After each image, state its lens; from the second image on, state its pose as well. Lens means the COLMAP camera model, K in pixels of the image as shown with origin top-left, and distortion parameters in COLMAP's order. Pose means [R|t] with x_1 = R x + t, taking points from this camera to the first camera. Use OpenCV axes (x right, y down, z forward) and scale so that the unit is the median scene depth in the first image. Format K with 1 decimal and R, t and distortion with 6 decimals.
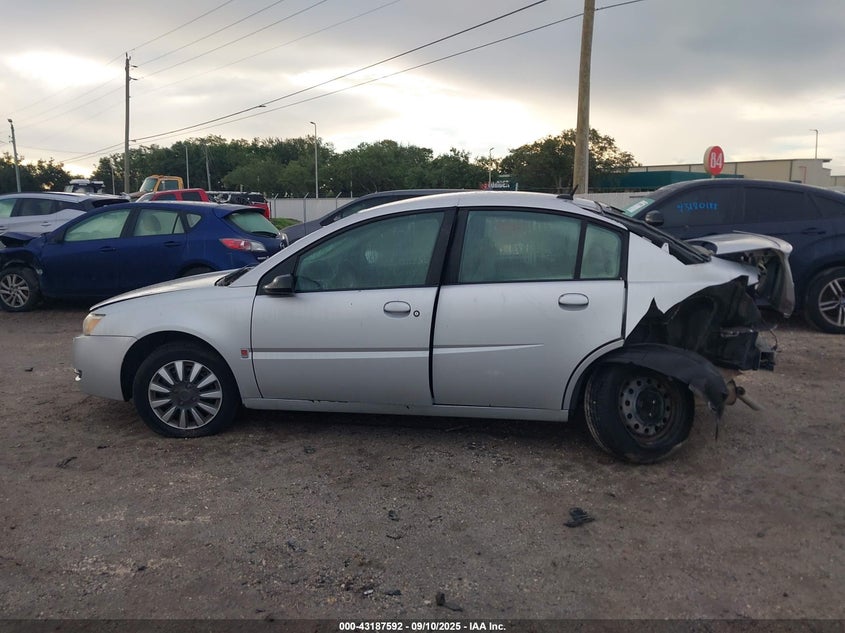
lens RADIAL K [[633.9, 0, 392.1], [0, 633.9, 316.9], [0, 0, 1]] dist [0.008898, -0.010358]
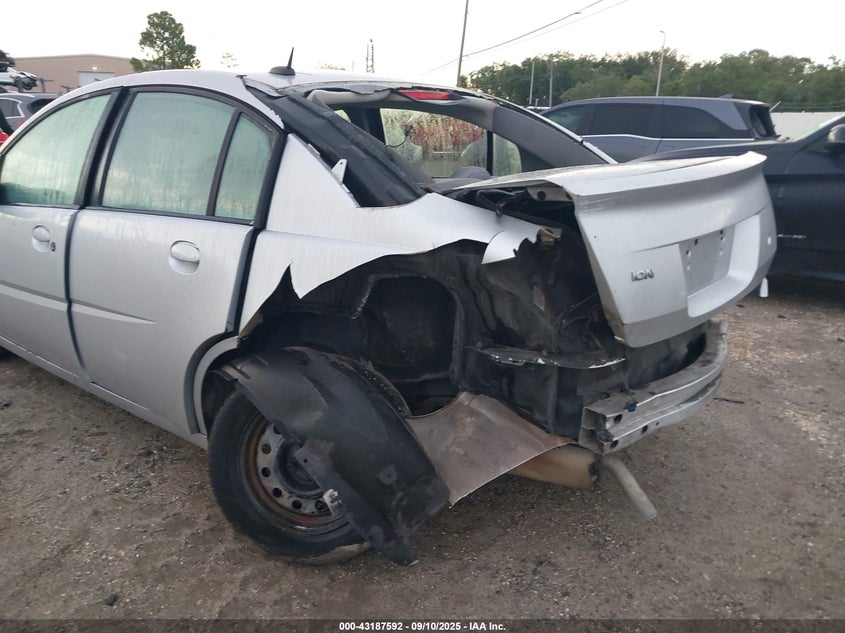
lens RADIAL K [[620.0, 0, 422.4], [0, 620.0, 295.6], [0, 0, 1]] dist [0.008663, 0.005830]
pose [[0.890621, 0.140875, -0.432375, 0.710648], [-0.098007, 0.987924, 0.120004, -0.075019], [0.444060, -0.064502, 0.893673, 0.585202]]
